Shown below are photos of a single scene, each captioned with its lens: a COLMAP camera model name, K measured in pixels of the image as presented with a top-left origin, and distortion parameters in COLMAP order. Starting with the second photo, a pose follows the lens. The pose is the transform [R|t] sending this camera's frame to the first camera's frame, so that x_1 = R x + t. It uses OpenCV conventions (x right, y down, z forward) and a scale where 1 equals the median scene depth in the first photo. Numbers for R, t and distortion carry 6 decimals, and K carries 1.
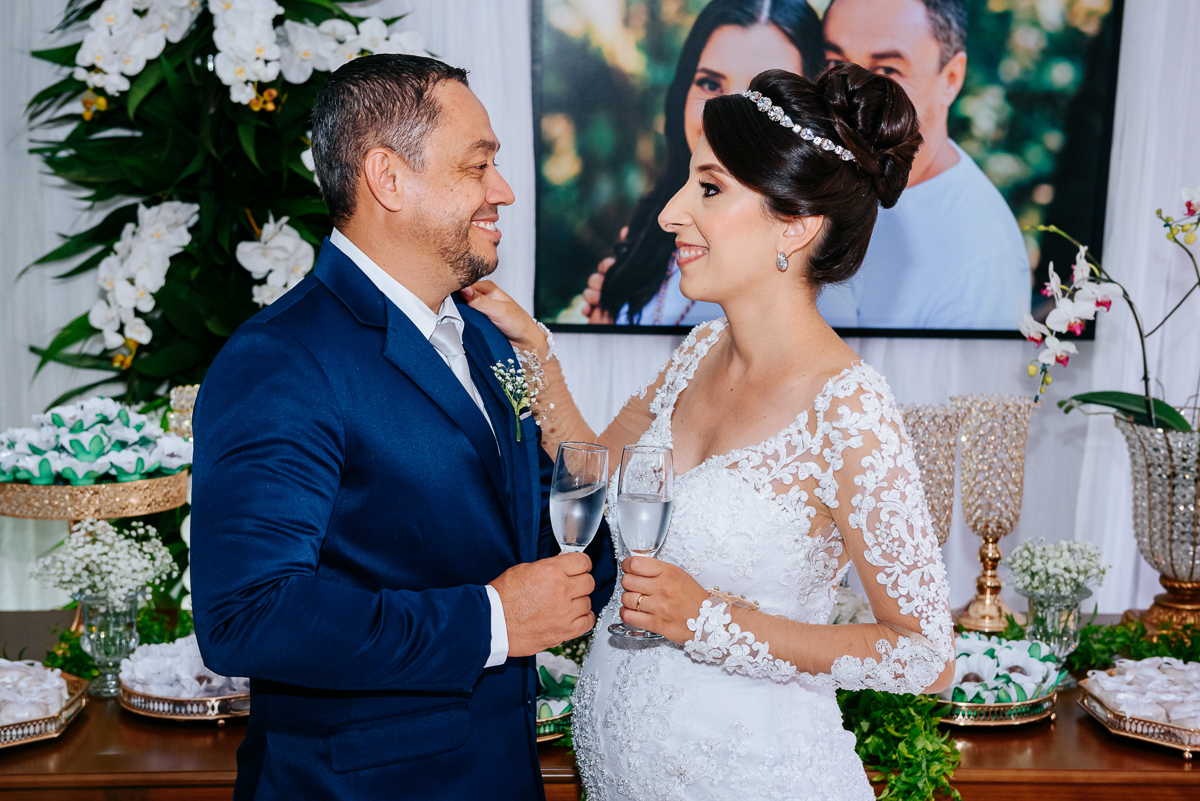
lens RADIAL K [[1906.9, 0, 600.0], [0, 1906.9, 400.5], [0, 0, 1]] dist [0.010203, 0.010082]
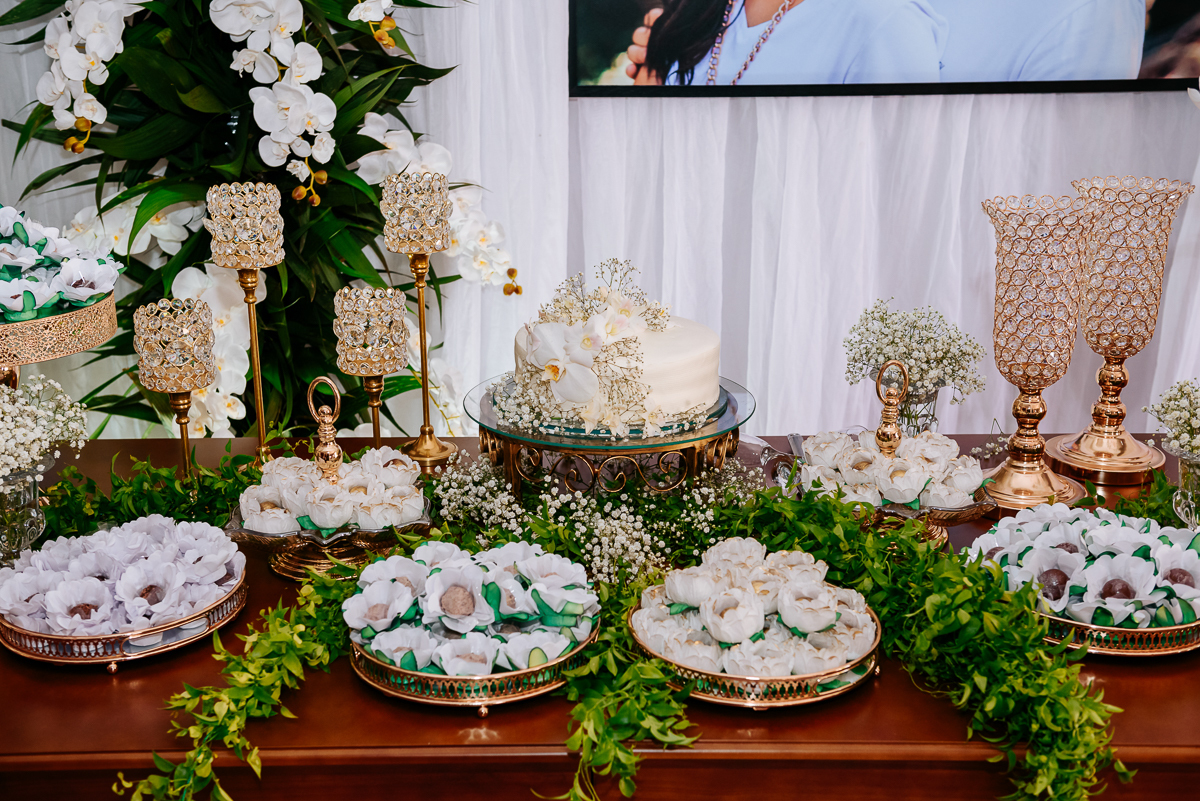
lens RADIAL K [[1405.7, 0, 600.0], [0, 1405.7, 400.5], [0, 0, 1]] dist [0.078824, -0.008464]
pose [[0.997902, -0.002482, -0.064689, 0.023395], [0.015427, 0.979595, 0.200389, -0.032402], [0.062872, -0.200967, 0.977578, 0.366619]]
